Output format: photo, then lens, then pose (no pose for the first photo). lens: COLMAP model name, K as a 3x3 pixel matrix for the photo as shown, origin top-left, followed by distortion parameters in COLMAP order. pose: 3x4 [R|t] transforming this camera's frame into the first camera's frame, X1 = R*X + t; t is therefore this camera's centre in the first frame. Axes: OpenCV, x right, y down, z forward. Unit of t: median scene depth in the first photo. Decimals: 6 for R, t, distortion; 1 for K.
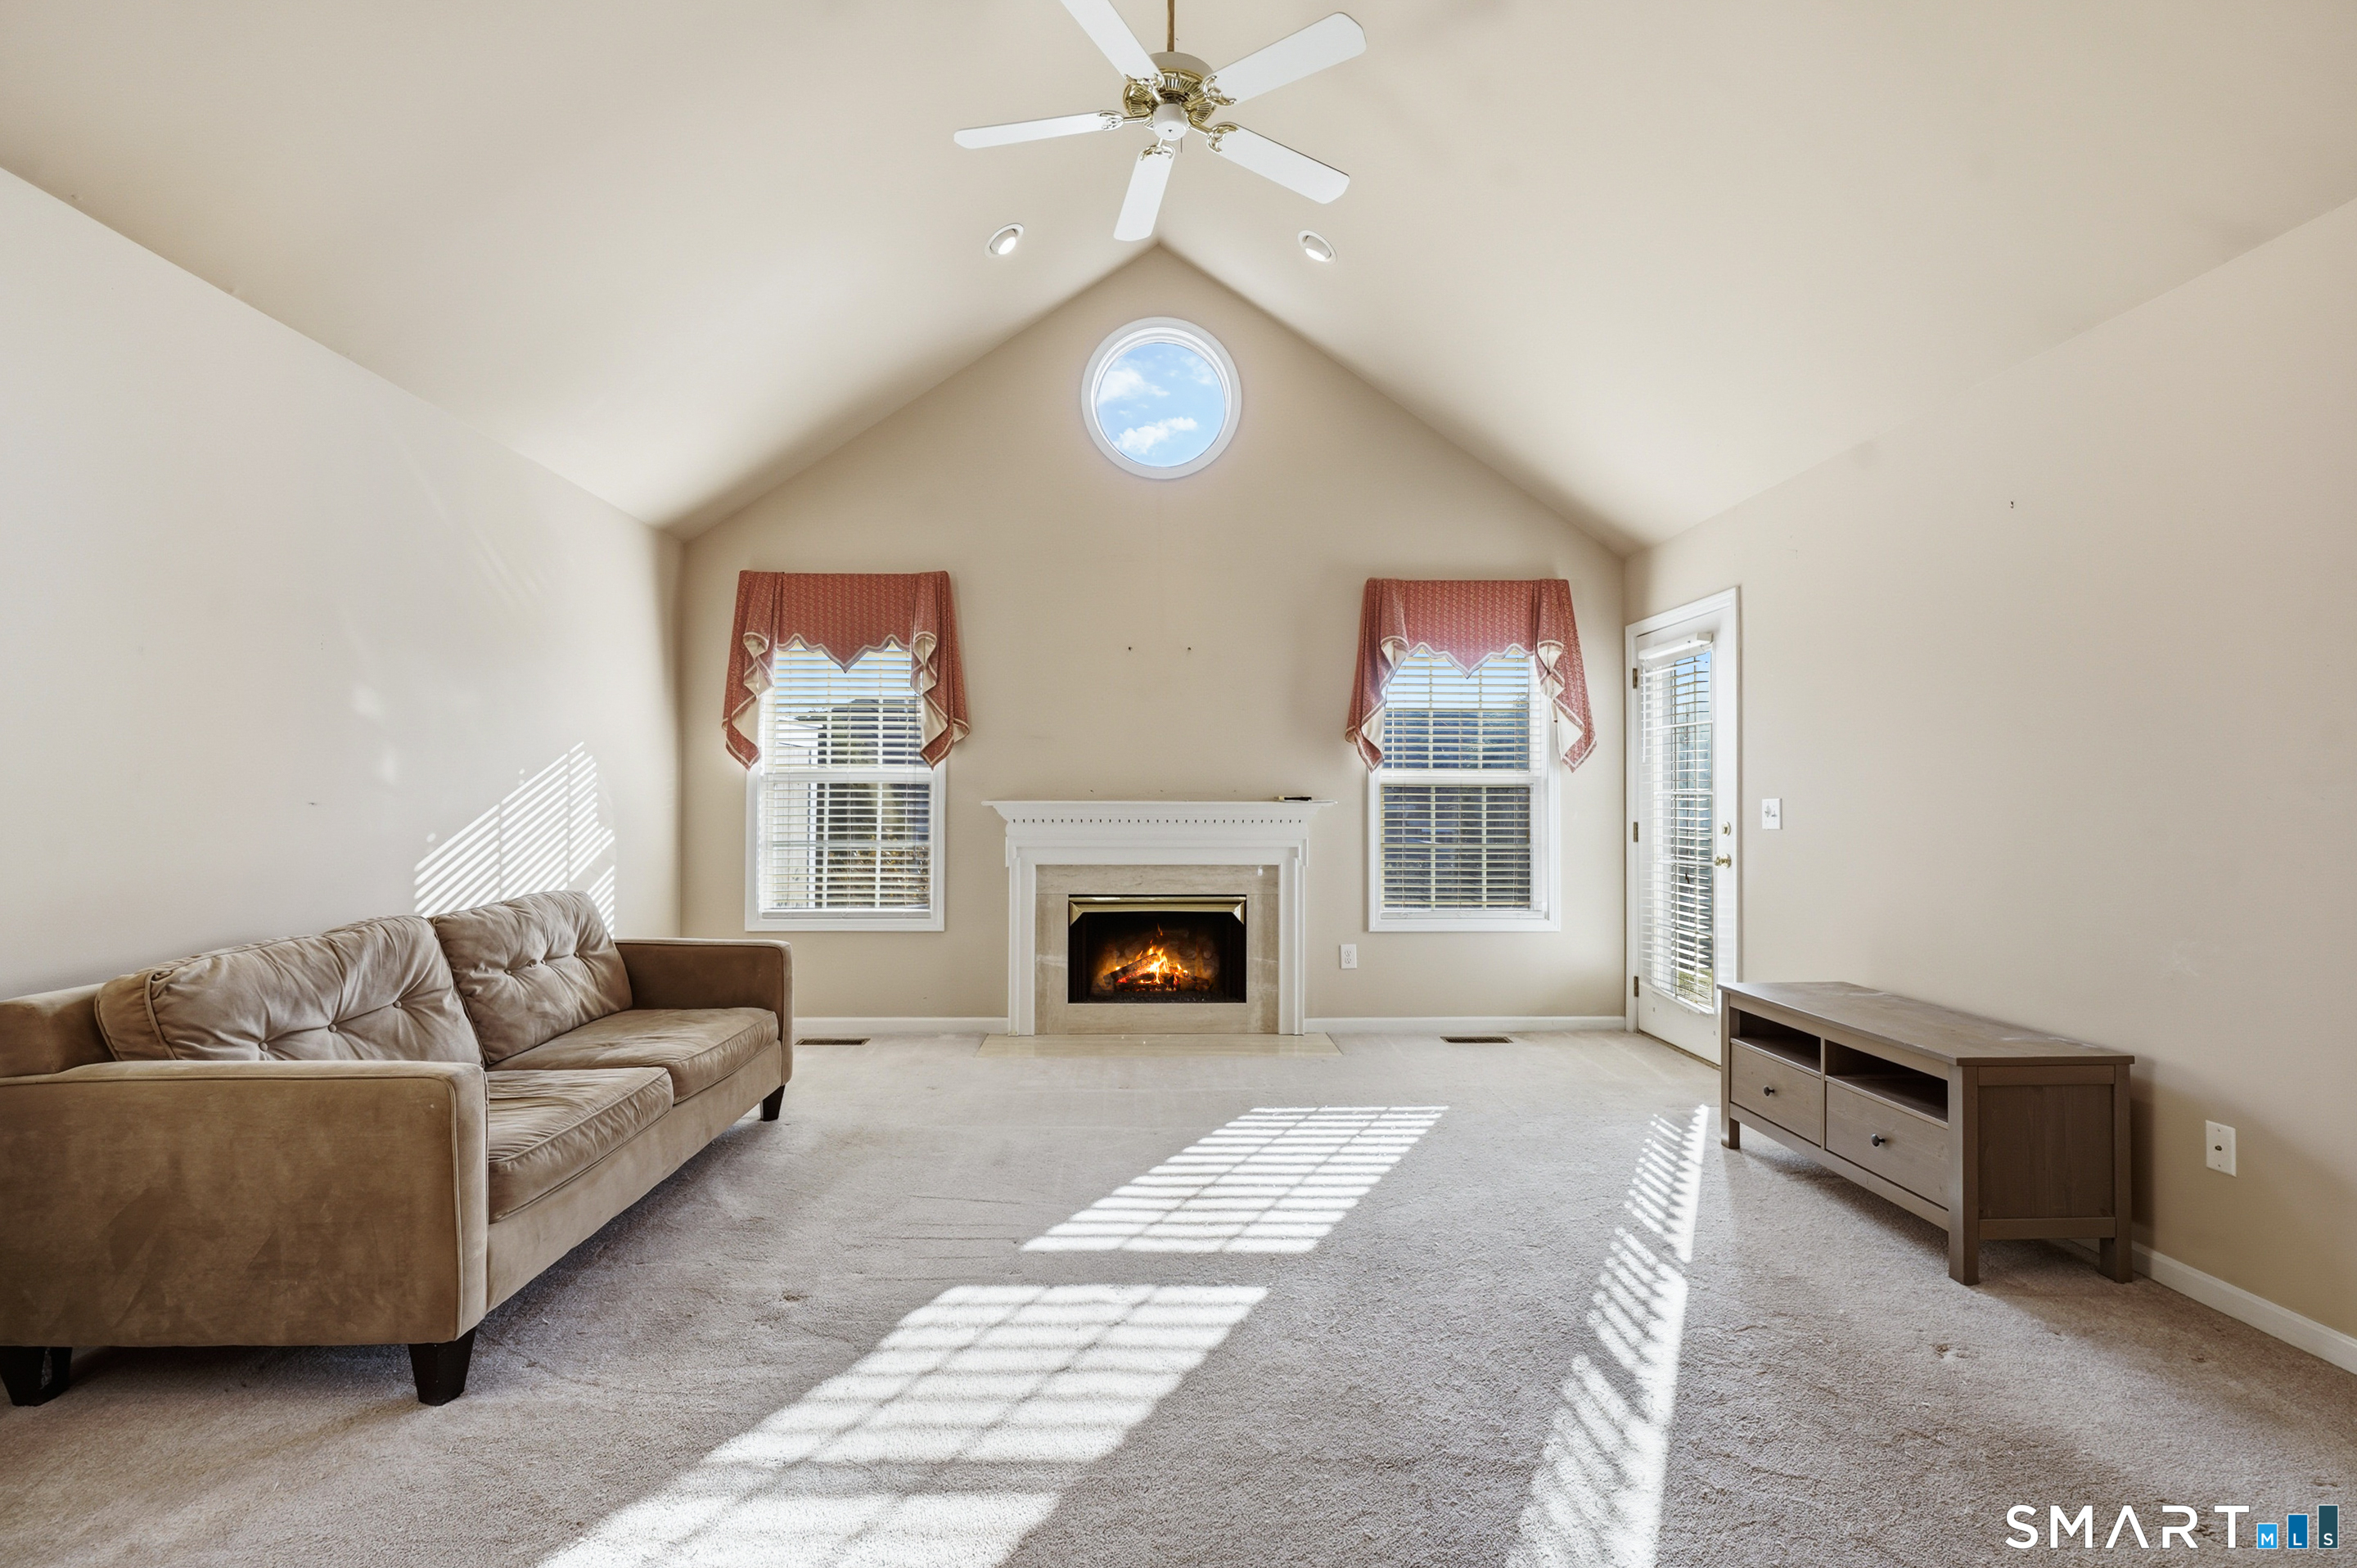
lens RADIAL K [[1090.5, 0, 1176.7], [0, 1090.5, 788.2], [0, 0, 1]] dist [-0.014698, 0.004561]
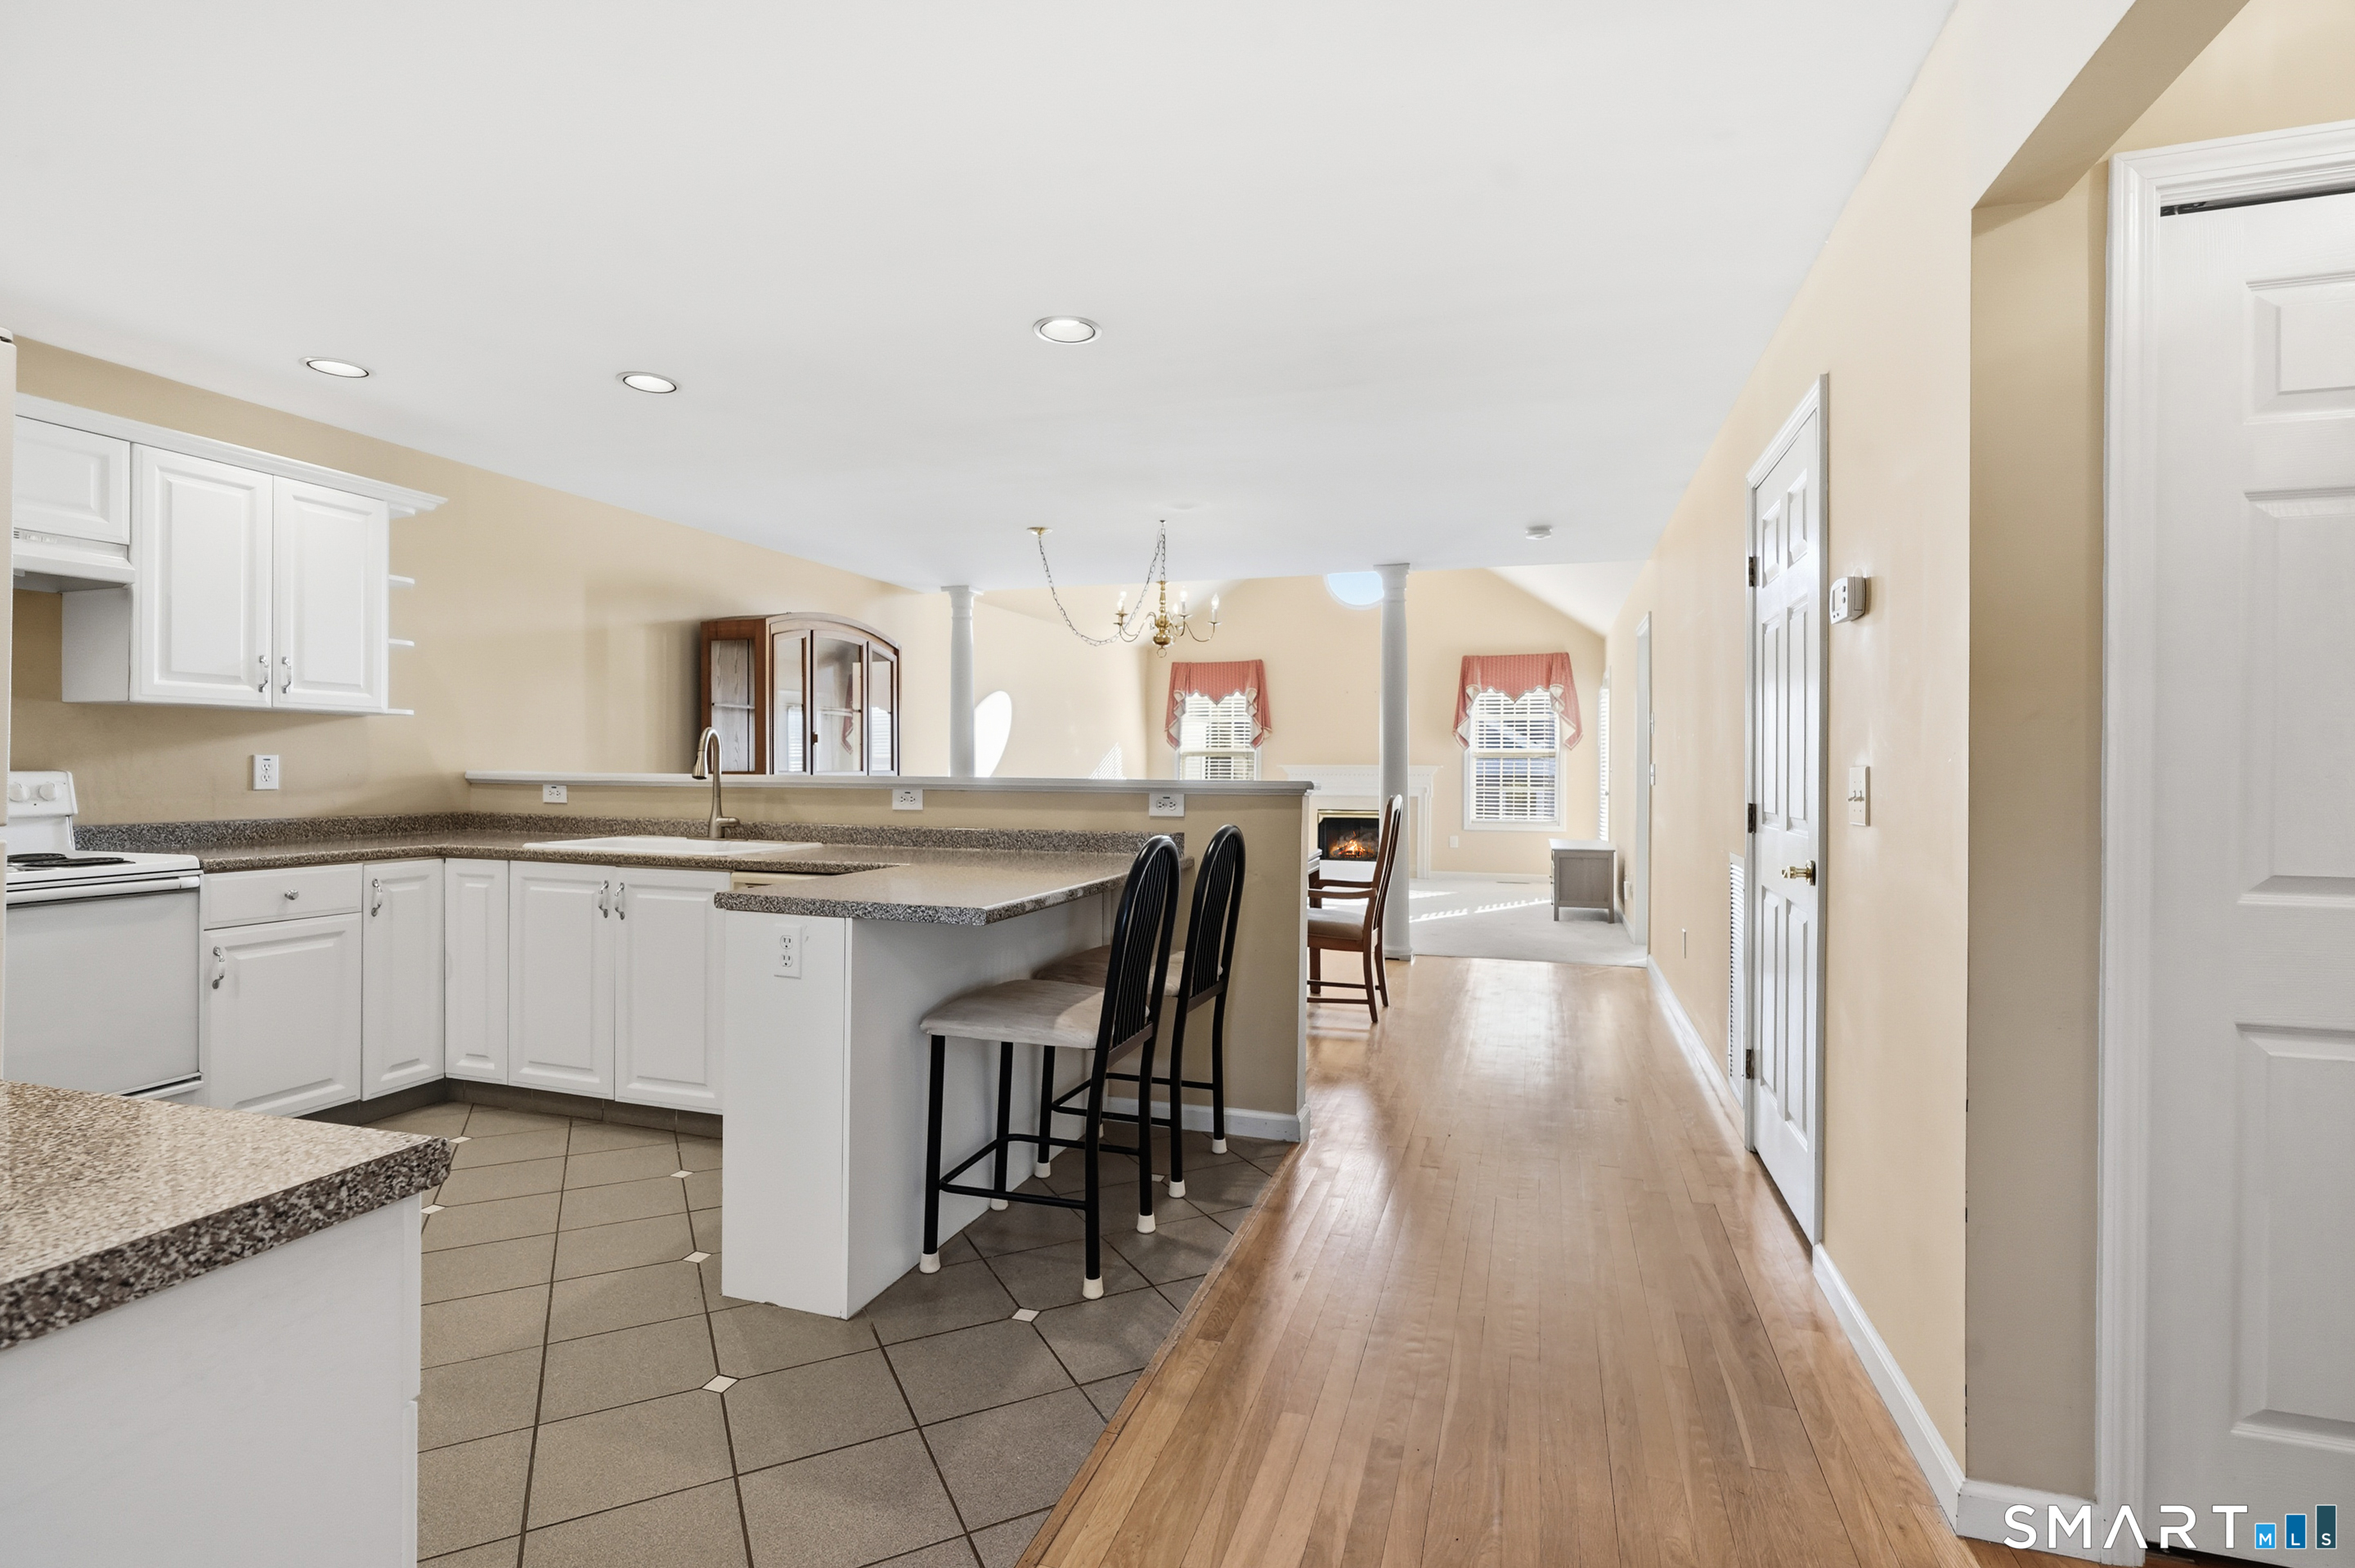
lens RADIAL K [[1089.5, 0, 1165.2], [0, 1089.5, 770.7], [0, 0, 1]] dist [-0.014698, 0.004561]
pose [[0.935393, 0.004017, -0.353588, 0.386103], [0.002006, 0.999859, 0.016666, -0.013258], [0.353605, -0.016298, 0.935253, -1.128687]]
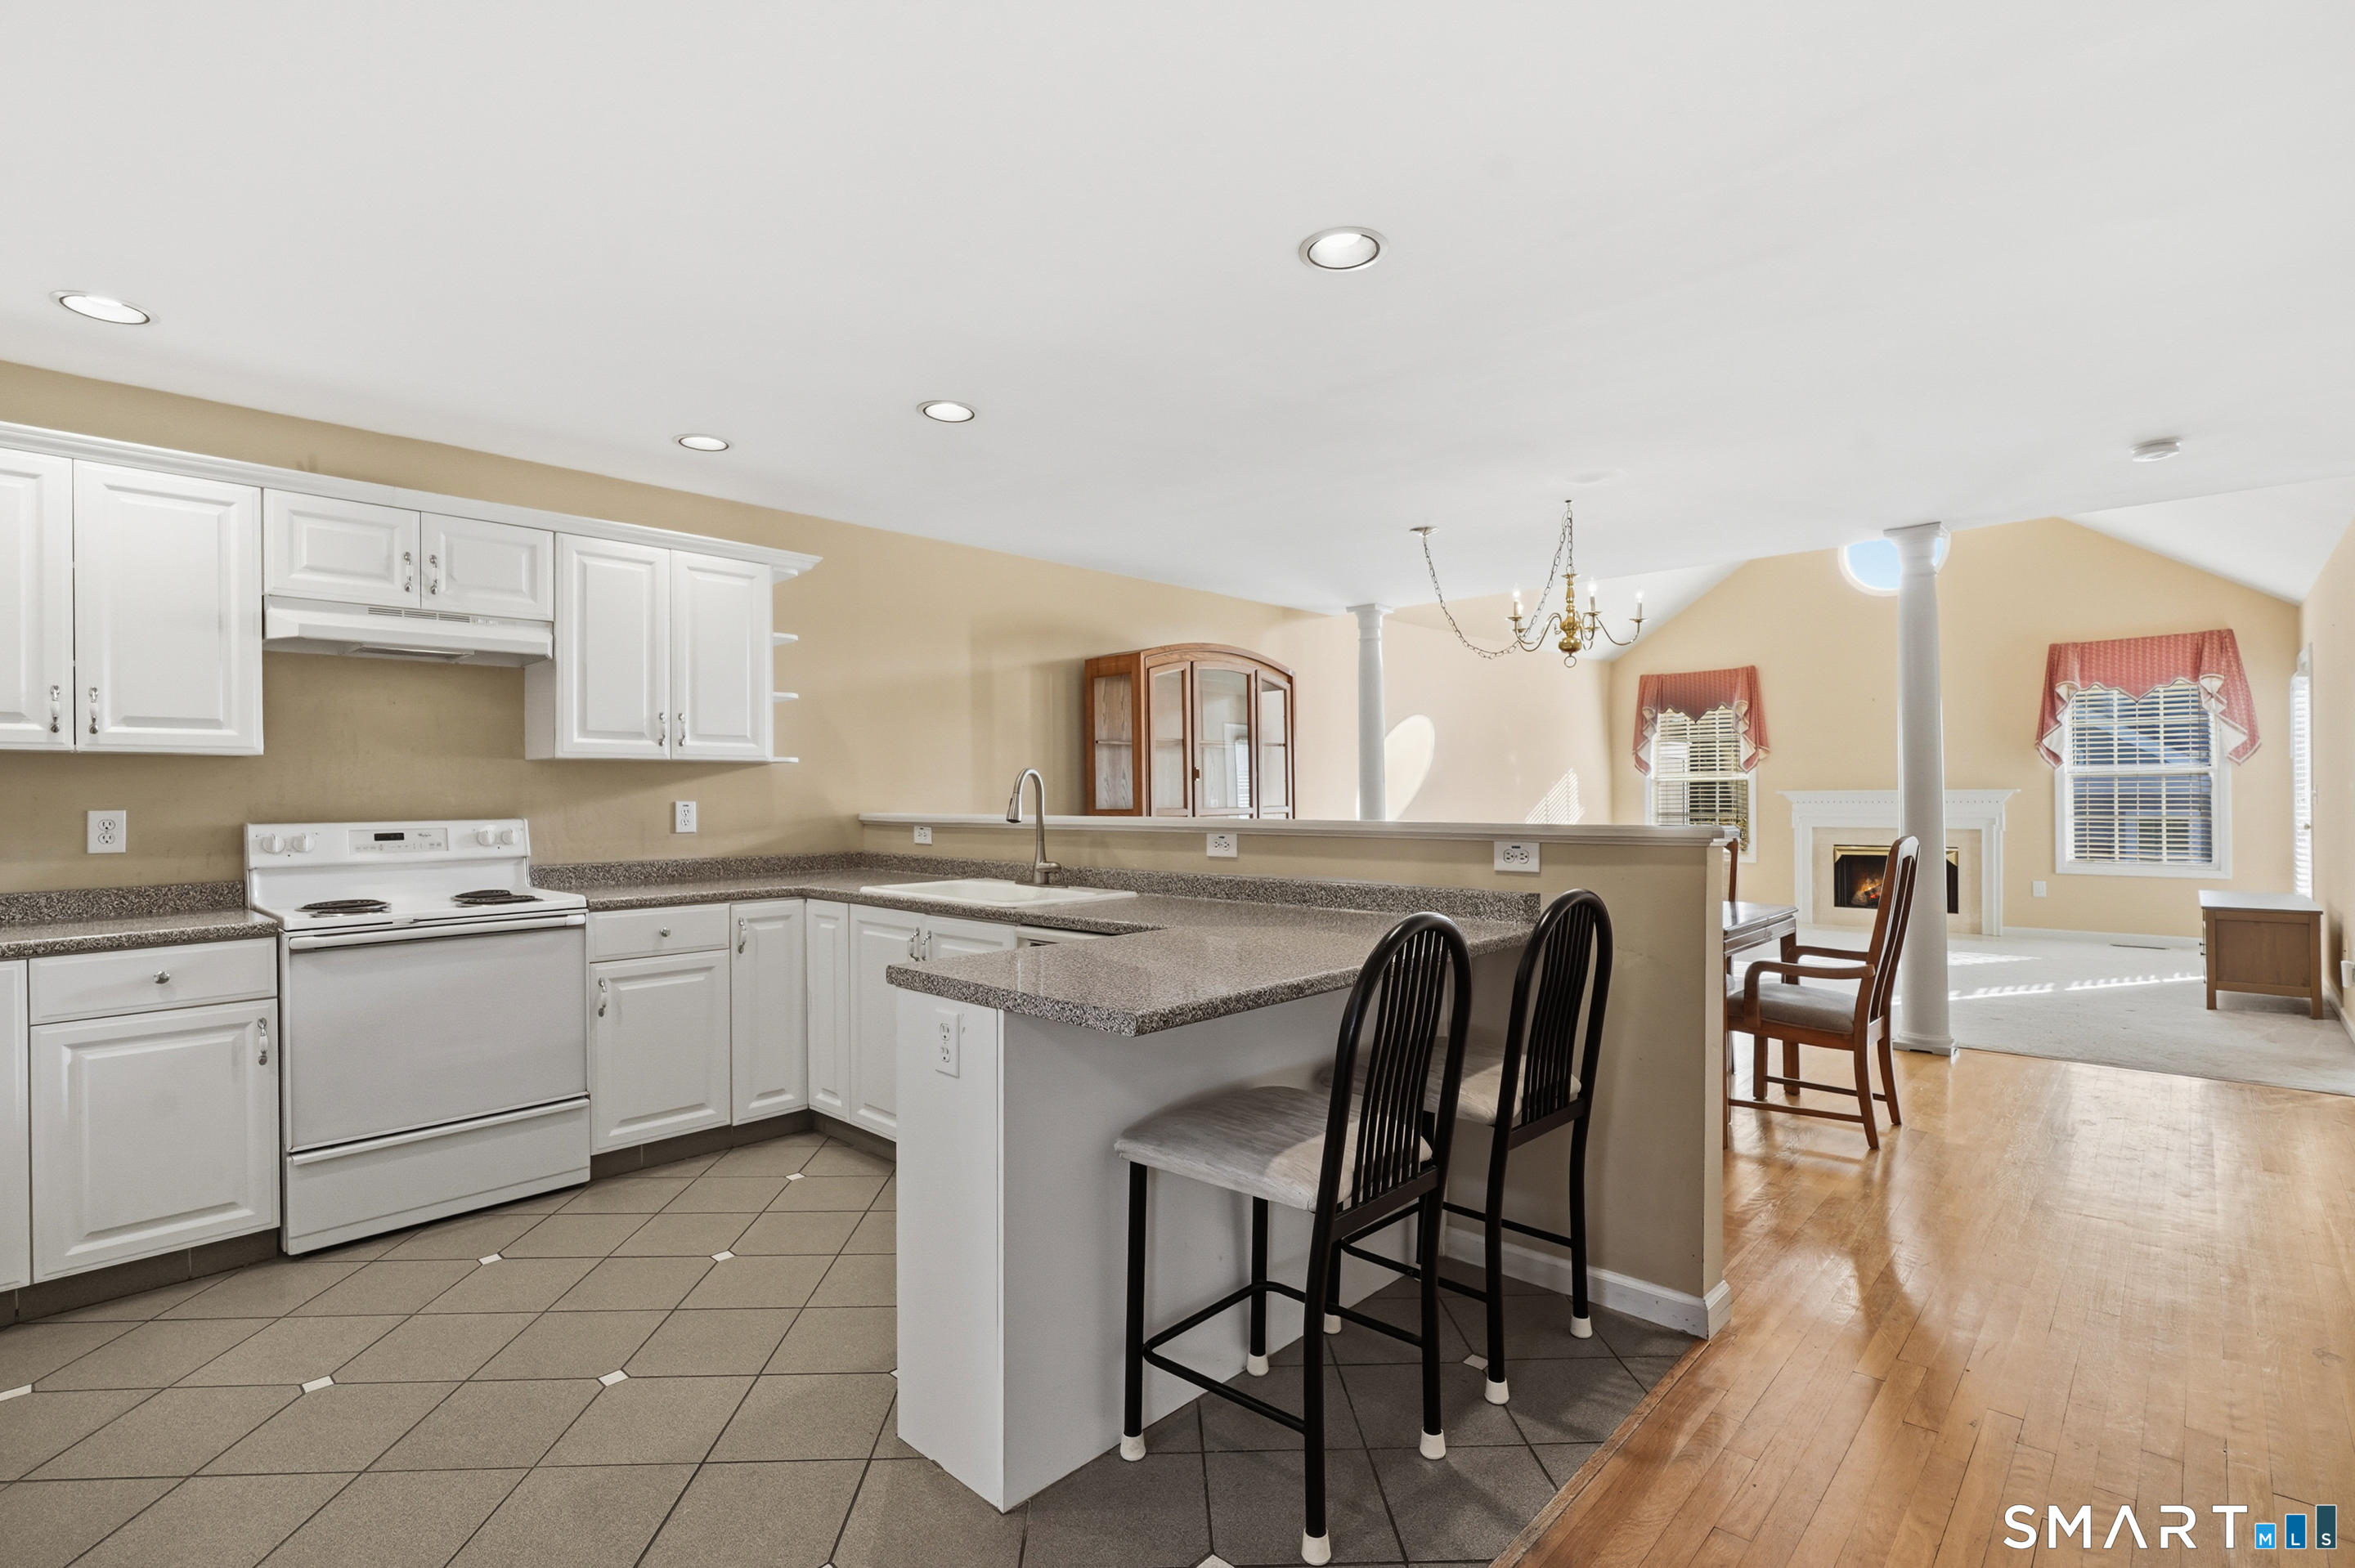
lens RADIAL K [[1089.5, 0, 1169.3], [0, 1089.5, 792.2], [0, 0, 1]] dist [-0.014698, 0.004561]
pose [[0.702376, -0.010238, -0.711732, 0.398083], [0.020257, 0.999779, 0.005610, -0.016853], [0.711518, -0.018358, 0.702428, -0.990183]]
